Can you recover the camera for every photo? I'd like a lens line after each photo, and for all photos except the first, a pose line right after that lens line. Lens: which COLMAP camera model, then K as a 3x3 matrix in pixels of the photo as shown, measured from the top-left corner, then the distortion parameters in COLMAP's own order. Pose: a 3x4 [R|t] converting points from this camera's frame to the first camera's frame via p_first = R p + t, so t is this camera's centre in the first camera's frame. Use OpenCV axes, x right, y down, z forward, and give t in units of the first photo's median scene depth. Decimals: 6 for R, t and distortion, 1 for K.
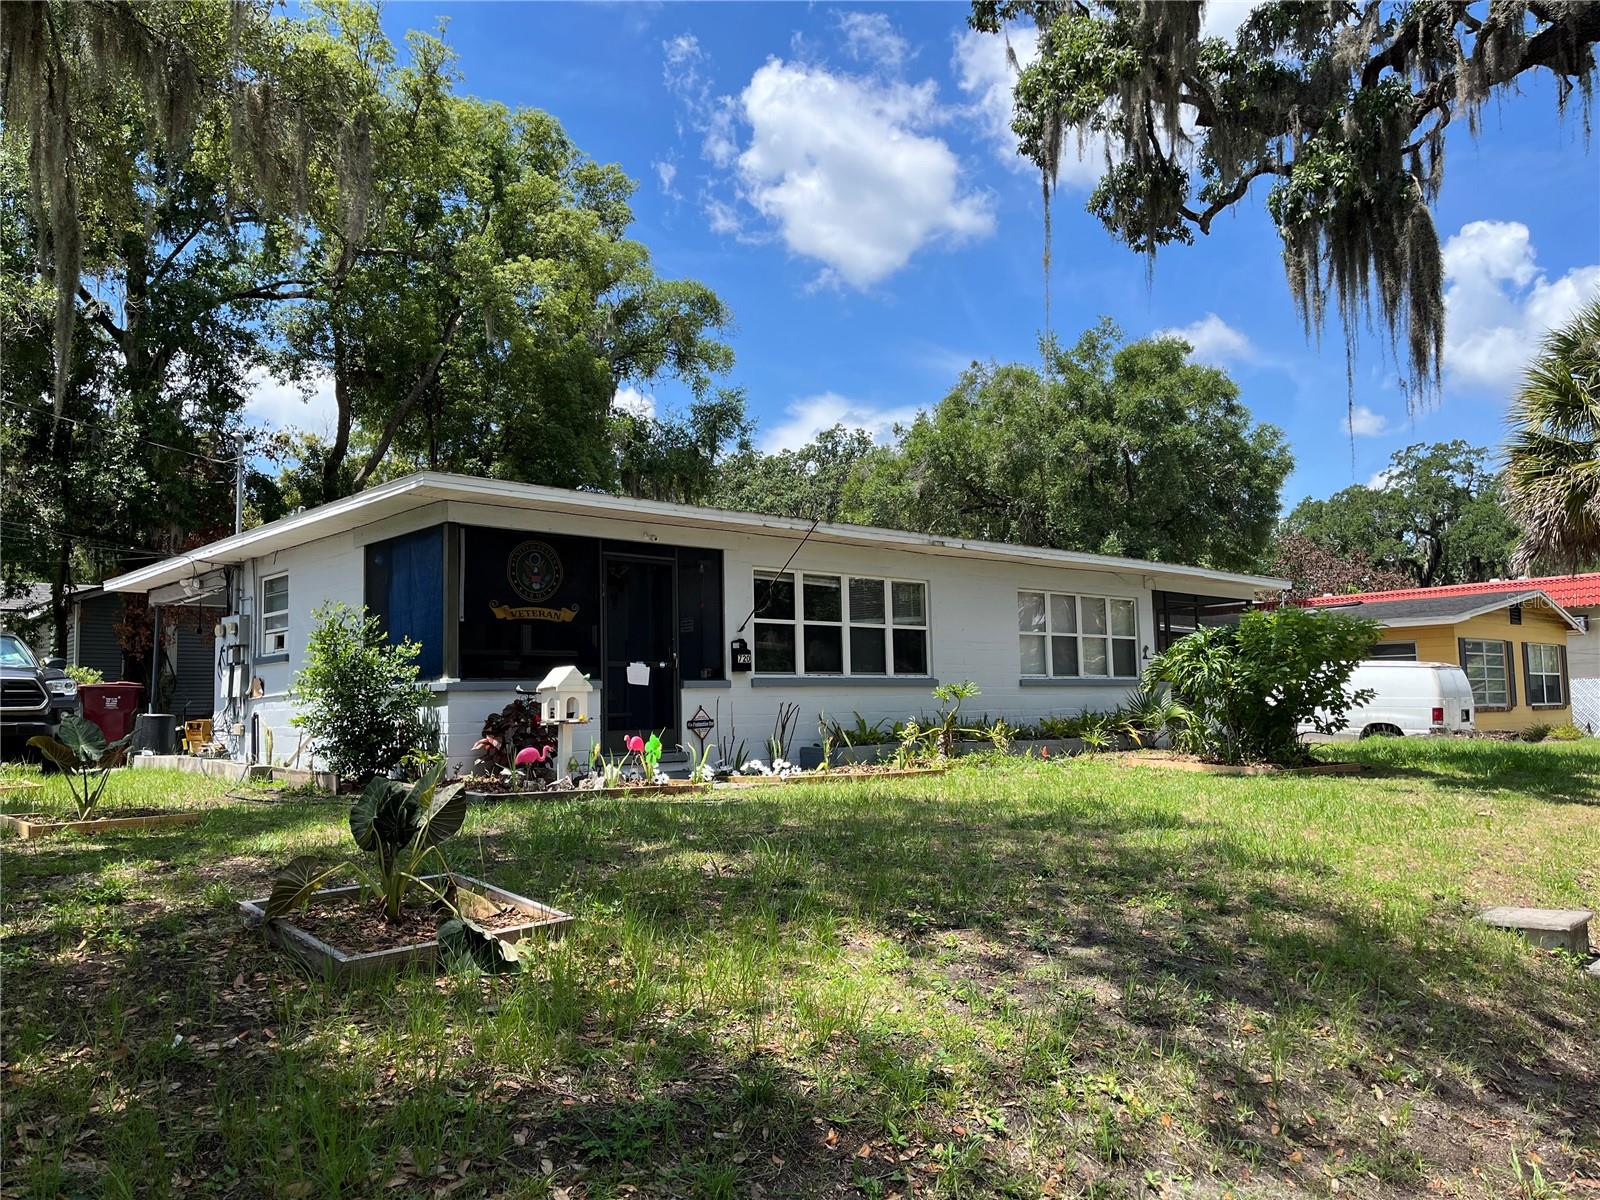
lens RADIAL K [[1202.9, 0, 801.1], [0, 1202.9, 600.3], [0, 0, 1]] dist [-0.000789, -0.000984]
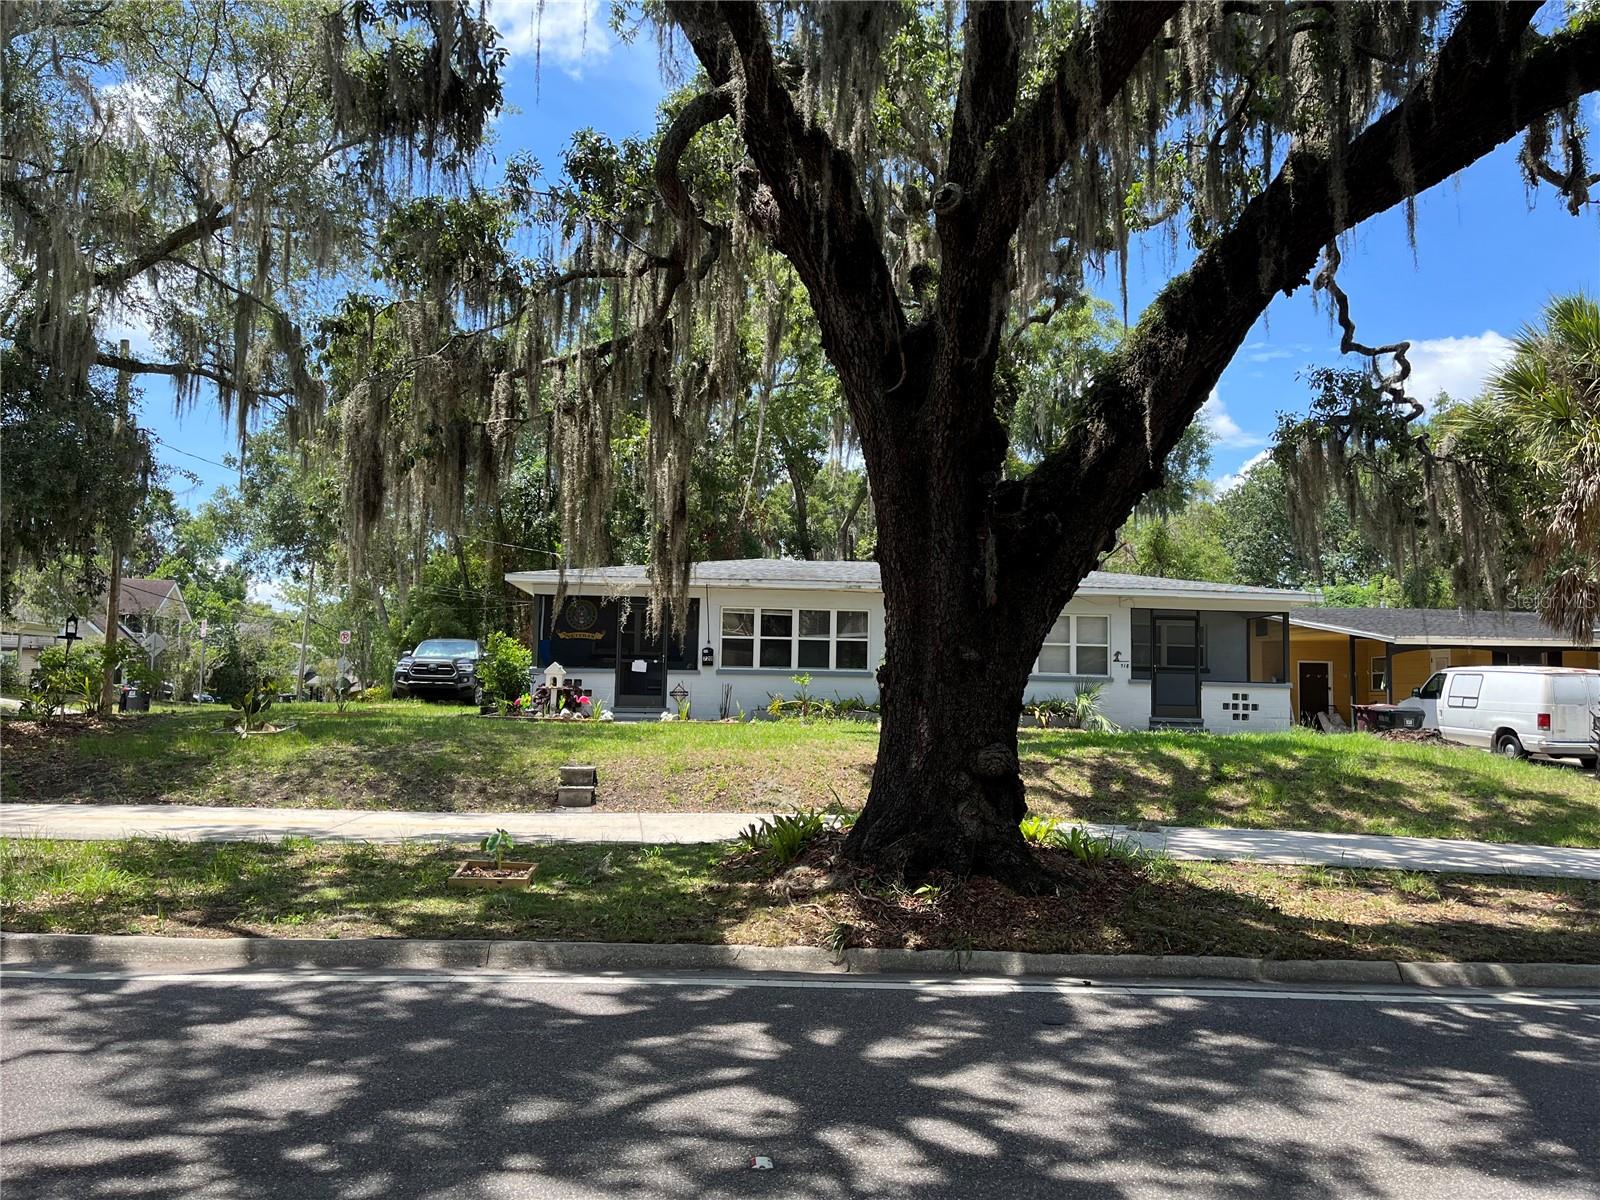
lens RADIAL K [[1202.9, 0, 800.3], [0, 1202.9, 599.2], [0, 0, 1]] dist [-0.000789, -0.000984]
pose [[0.773234, -0.027532, -0.633522, 1.176963], [0.024177, 0.999611, -0.013933, -0.011084], [0.633659, -0.004543, 0.773599, -0.290368]]
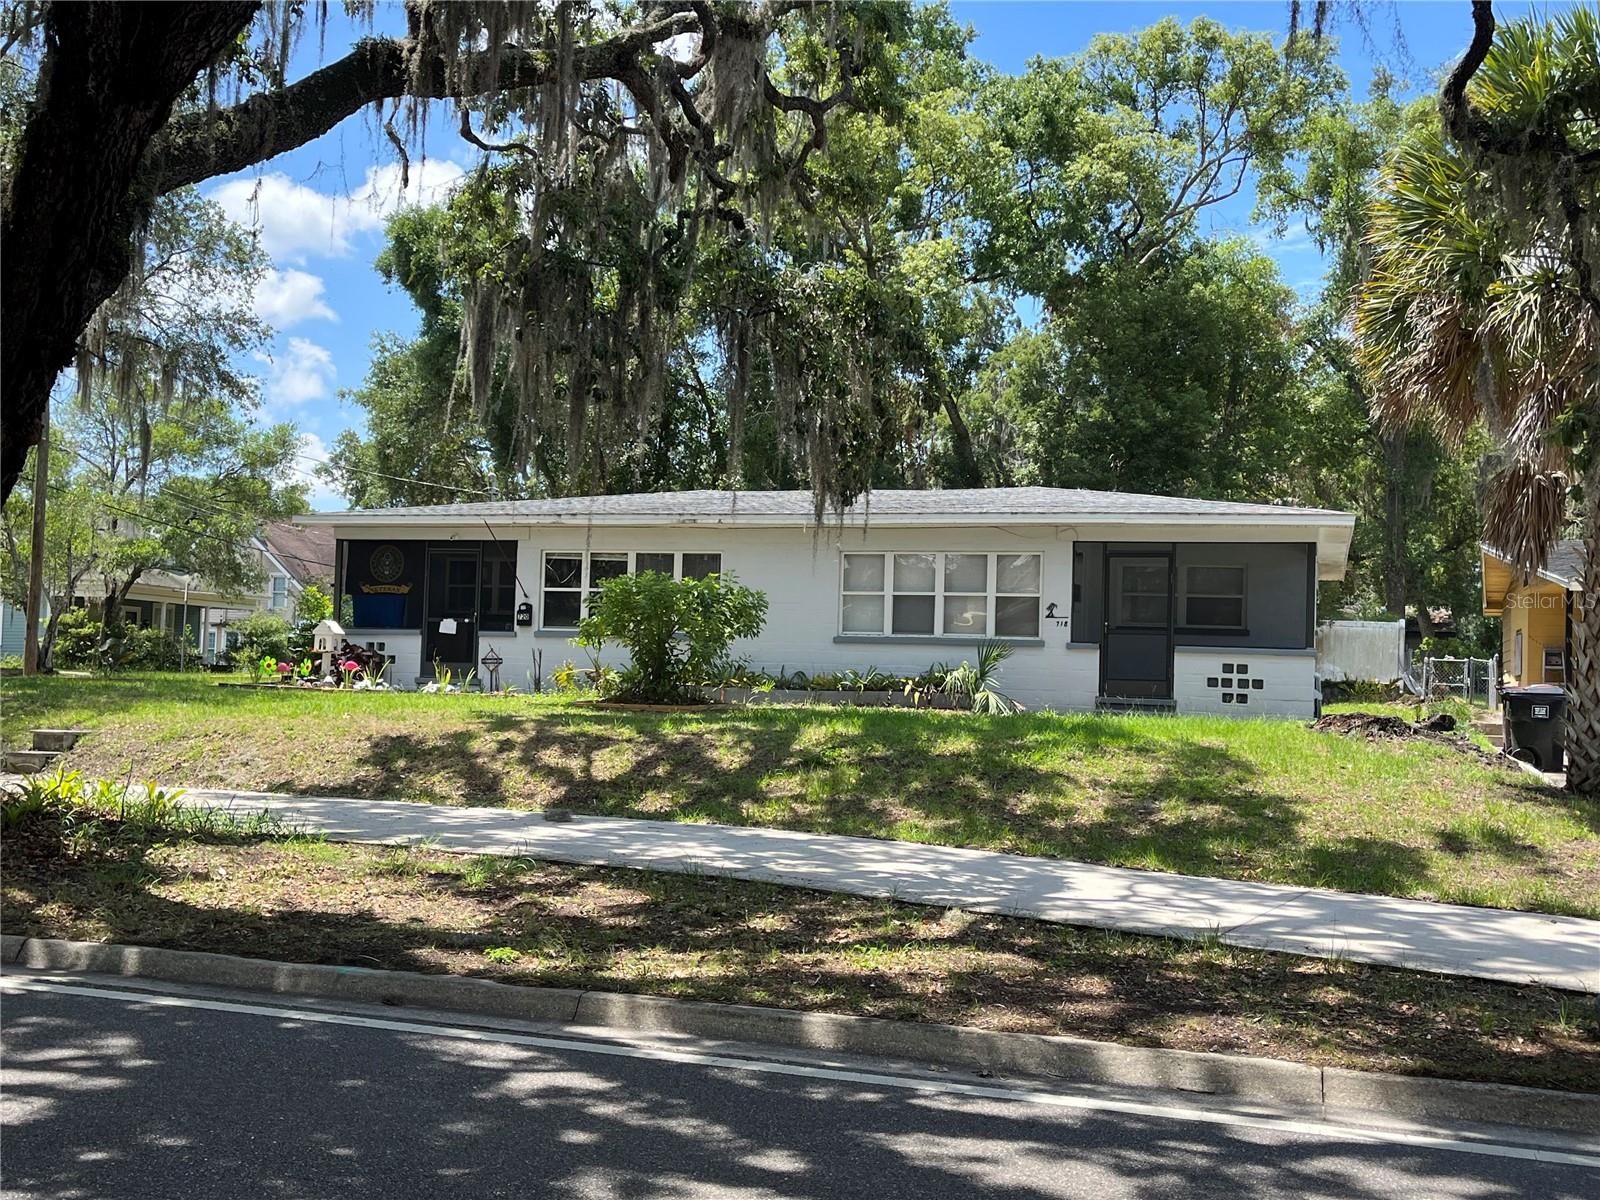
lens RADIAL K [[1766.6, 0, 798.7], [0, 1766.6, 600.5], [0, 0, 1]] dist [-0.002108, 0.000000]
pose [[0.509285, -0.014267, -0.860479, 1.874934], [0.036851, 0.999307, 0.005242, 0.030514], [0.859808, -0.034379, 0.509458, 0.219965]]
